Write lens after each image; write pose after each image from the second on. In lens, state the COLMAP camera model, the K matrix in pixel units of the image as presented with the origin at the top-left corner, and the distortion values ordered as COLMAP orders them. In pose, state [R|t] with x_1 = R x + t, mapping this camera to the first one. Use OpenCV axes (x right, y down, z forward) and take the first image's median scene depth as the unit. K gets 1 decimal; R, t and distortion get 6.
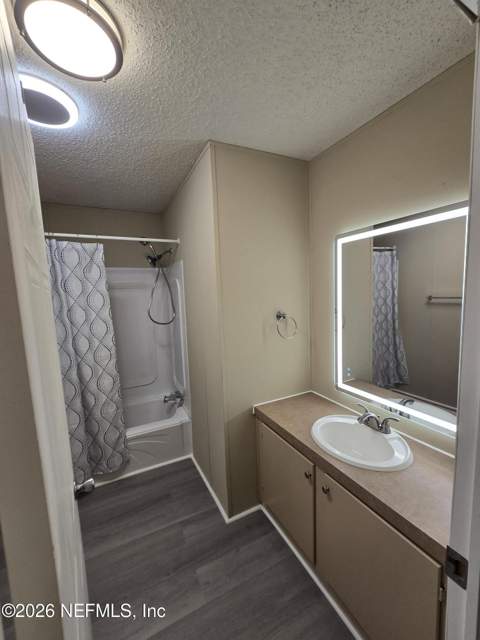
lens RADIAL K [[262.6, 0, 238.6], [0, 262.6, 321.3], [0, 0, 1]] dist [0.000720, 0.000712]
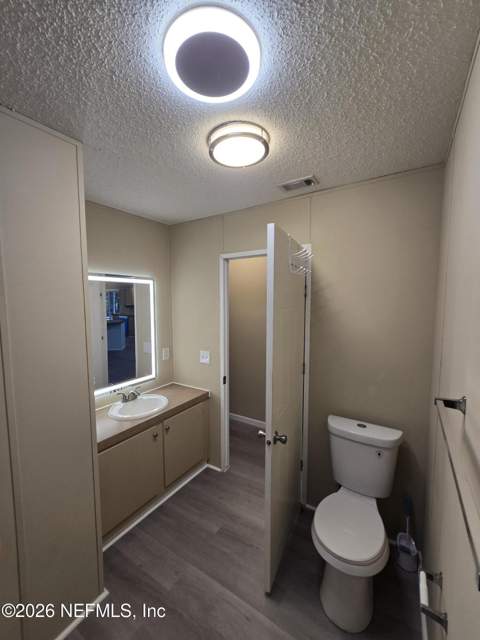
lens RADIAL K [[262.6, 0, 238.7], [0, 262.6, 319.3], [0, 0, 1]] dist [0.000720, 0.000712]
pose [[-0.513438, -0.015118, 0.857993, -1.203874], [0.127750, 0.987357, 0.093845, -0.151469], [-0.848564, 0.157792, -0.505015, 1.168759]]
